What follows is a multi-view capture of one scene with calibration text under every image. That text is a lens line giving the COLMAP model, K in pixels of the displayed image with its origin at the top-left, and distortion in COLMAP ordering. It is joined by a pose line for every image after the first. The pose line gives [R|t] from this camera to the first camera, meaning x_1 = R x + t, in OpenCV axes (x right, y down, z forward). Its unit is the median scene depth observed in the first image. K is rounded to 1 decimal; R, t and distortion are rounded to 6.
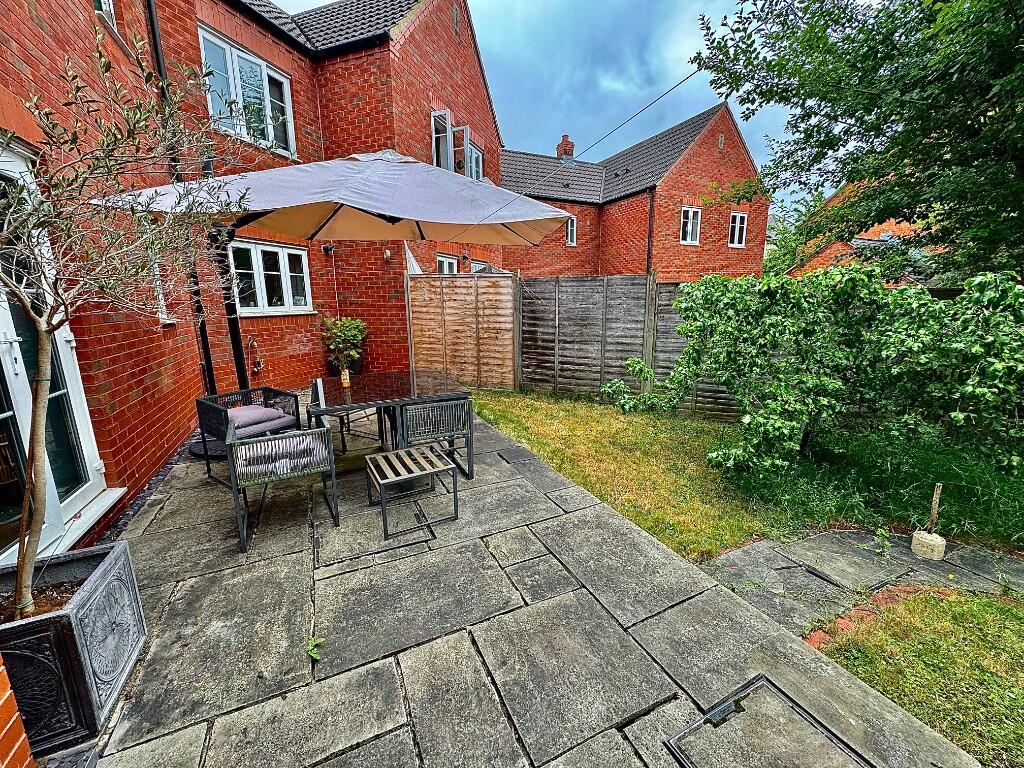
lens RADIAL K [[410.2, 0, 513.1], [0, 410.2, 381.5], [0, 0, 1]] dist [-0.004161, 0.000705]
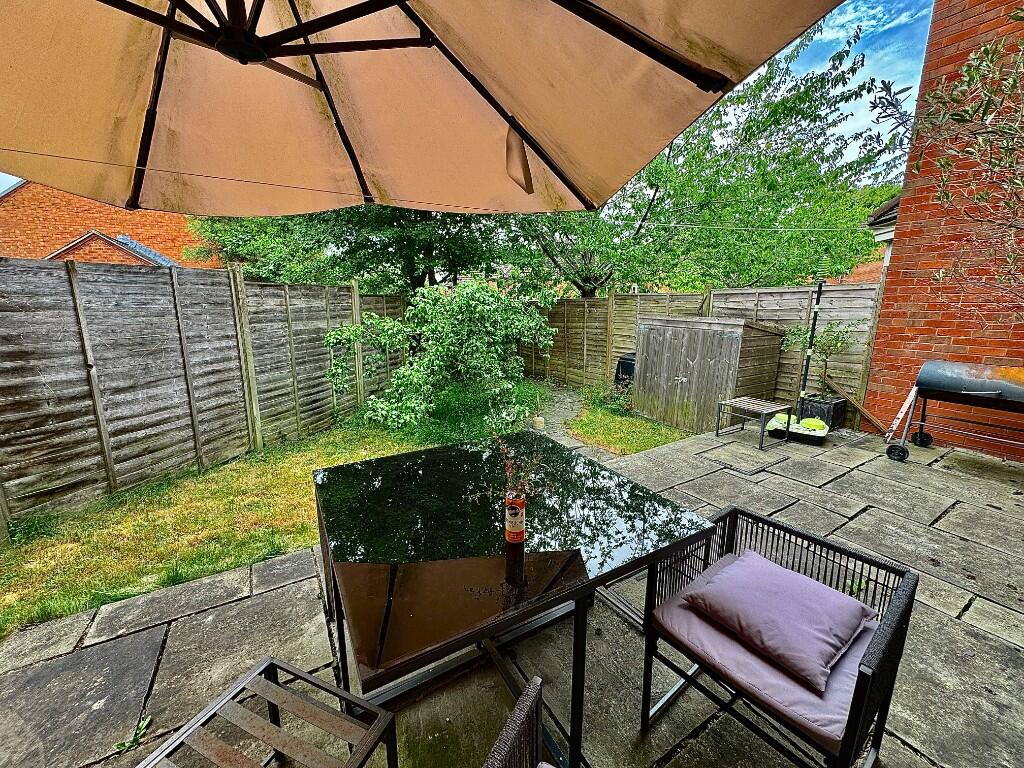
lens RADIAL K [[410.2, 0, 512.4], [0, 410.2, 379.6], [0, 0, 1]] dist [-0.004161, 0.000705]
pose [[-0.097579, -0.189144, 0.977089, -0.686112], [0.207565, 0.956317, 0.205852, -0.187505], [-0.973342, 0.222896, -0.054056, 0.908682]]
